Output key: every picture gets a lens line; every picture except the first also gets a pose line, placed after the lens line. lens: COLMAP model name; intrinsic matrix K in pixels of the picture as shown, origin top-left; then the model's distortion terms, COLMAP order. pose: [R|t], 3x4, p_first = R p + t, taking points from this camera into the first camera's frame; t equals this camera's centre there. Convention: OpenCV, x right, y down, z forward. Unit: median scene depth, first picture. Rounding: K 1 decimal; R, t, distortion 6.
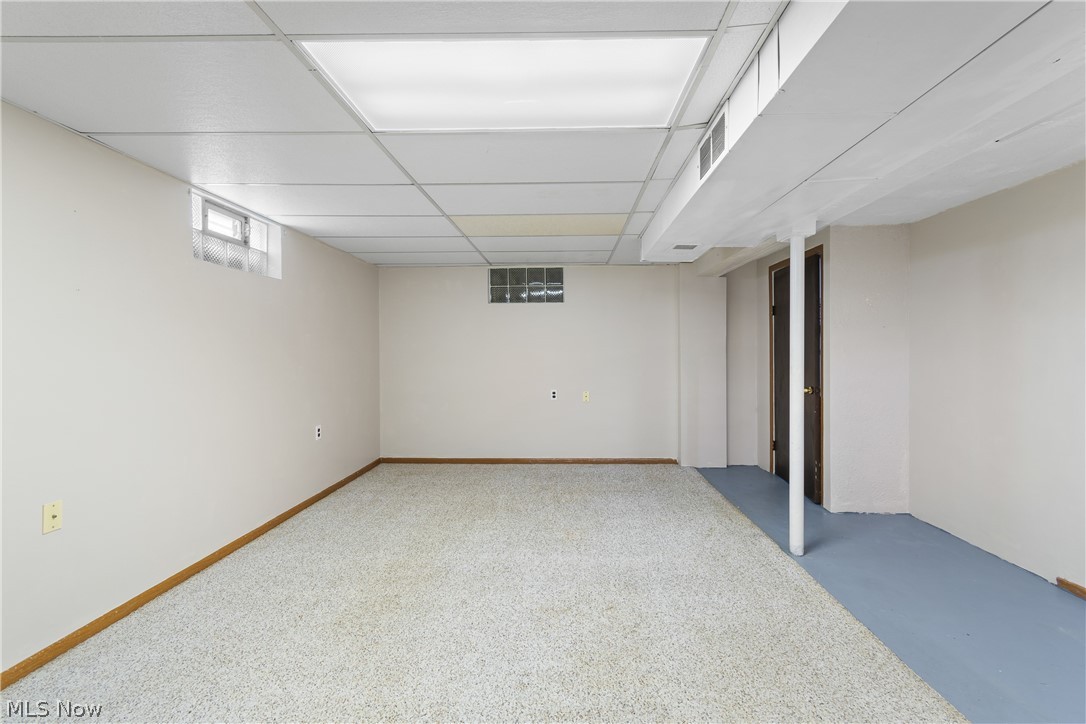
lens RADIAL K [[482.0, 0, 550.4], [0, 482.0, 362.2], [0, 0, 1]] dist [-0.000339, -0.000525]
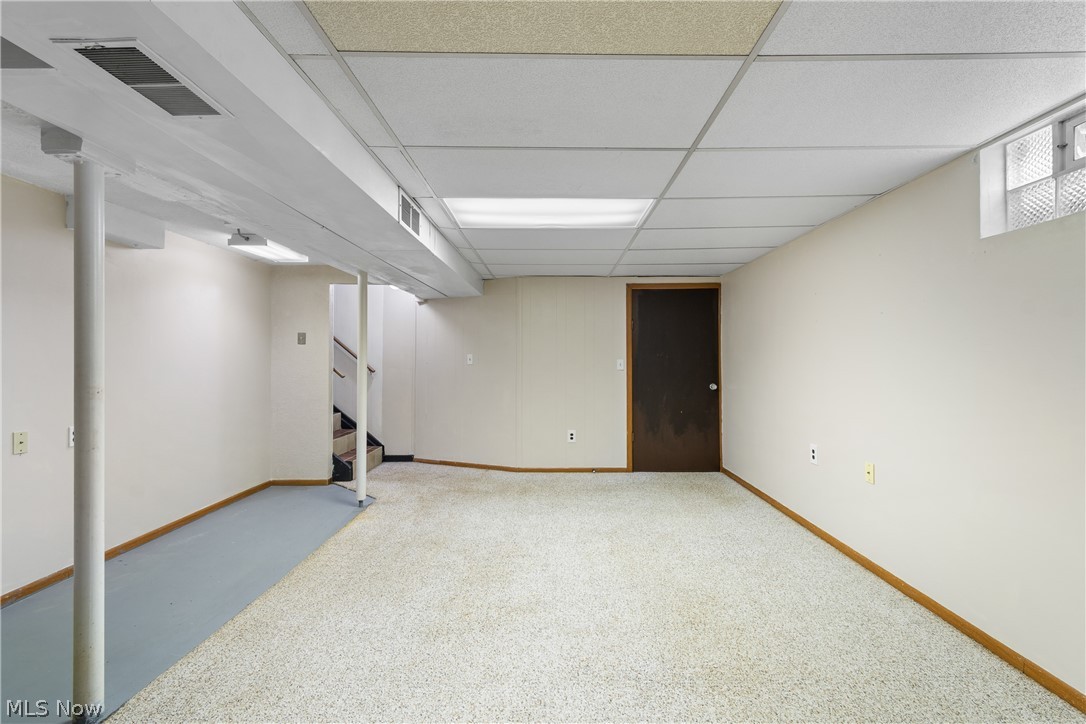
lens RADIAL K [[482.0, 0, 550.4], [0, 482.0, 362.2], [0, 0, 1]] dist [-0.000339, -0.000525]
pose [[-0.999510, 0.004865, -0.030917, -0.020280], [0.004034, 0.999630, 0.026893, -0.045171], [0.031036, 0.026755, -0.999160, 1.924829]]
